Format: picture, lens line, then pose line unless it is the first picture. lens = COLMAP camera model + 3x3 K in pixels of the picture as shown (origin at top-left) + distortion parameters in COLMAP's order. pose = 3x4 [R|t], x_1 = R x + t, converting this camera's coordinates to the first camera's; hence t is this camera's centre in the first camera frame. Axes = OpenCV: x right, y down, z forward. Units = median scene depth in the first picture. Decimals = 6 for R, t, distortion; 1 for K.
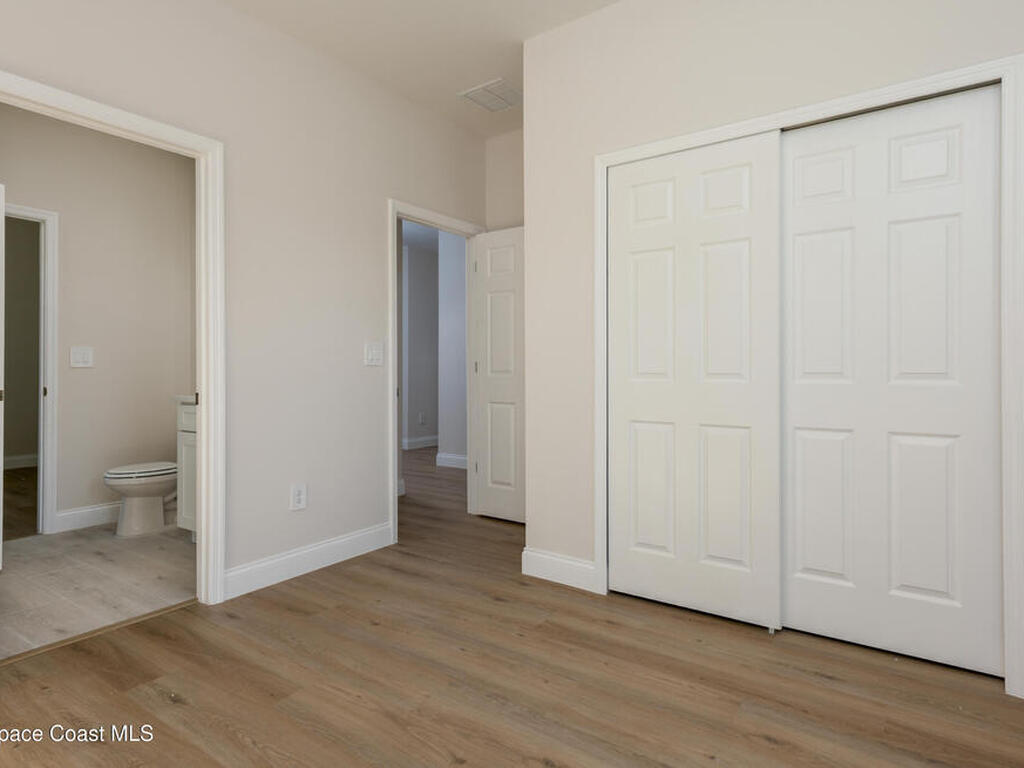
lens RADIAL K [[572.8, 0, 522.2], [0, 572.8, 393.3], [0, 0, 1]] dist [0.001748, 0.000593]
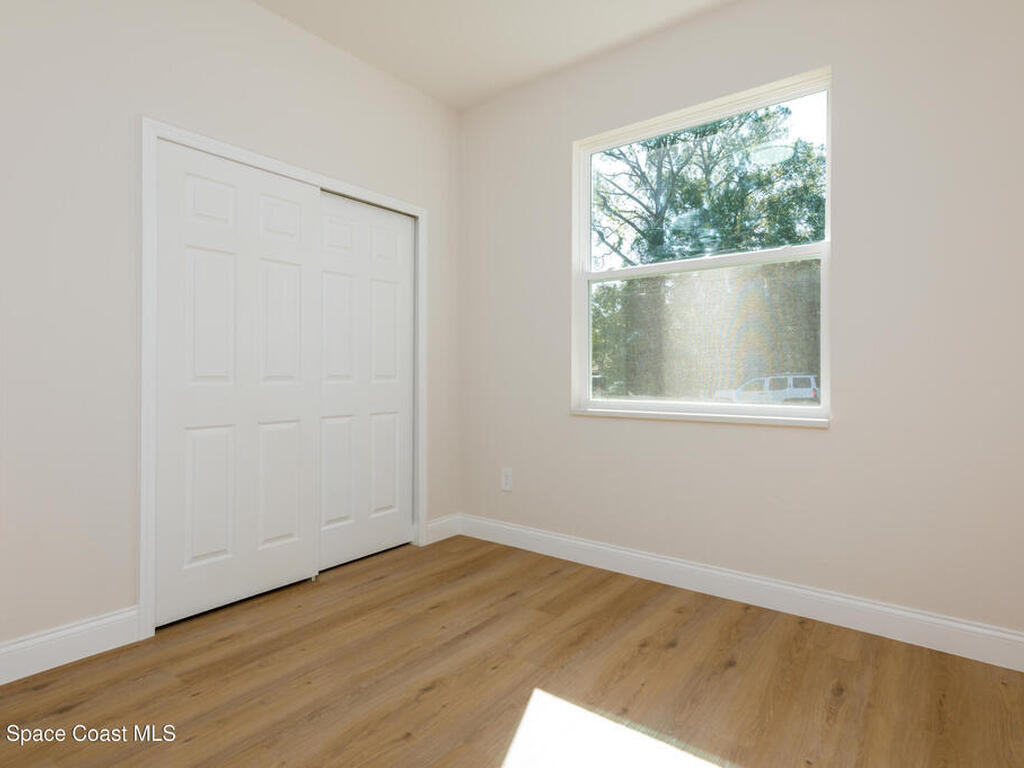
lens RADIAL K [[555.8, 0, 500.3], [0, 555.8, 401.4], [0, 0, 1]] dist [0.004694, 0.001642]
pose [[0.059089, -0.048882, 0.997055, -0.860495], [0.033400, 0.998338, 0.046965, -0.025908], [-0.997694, 0.030526, 0.060623, 0.569393]]
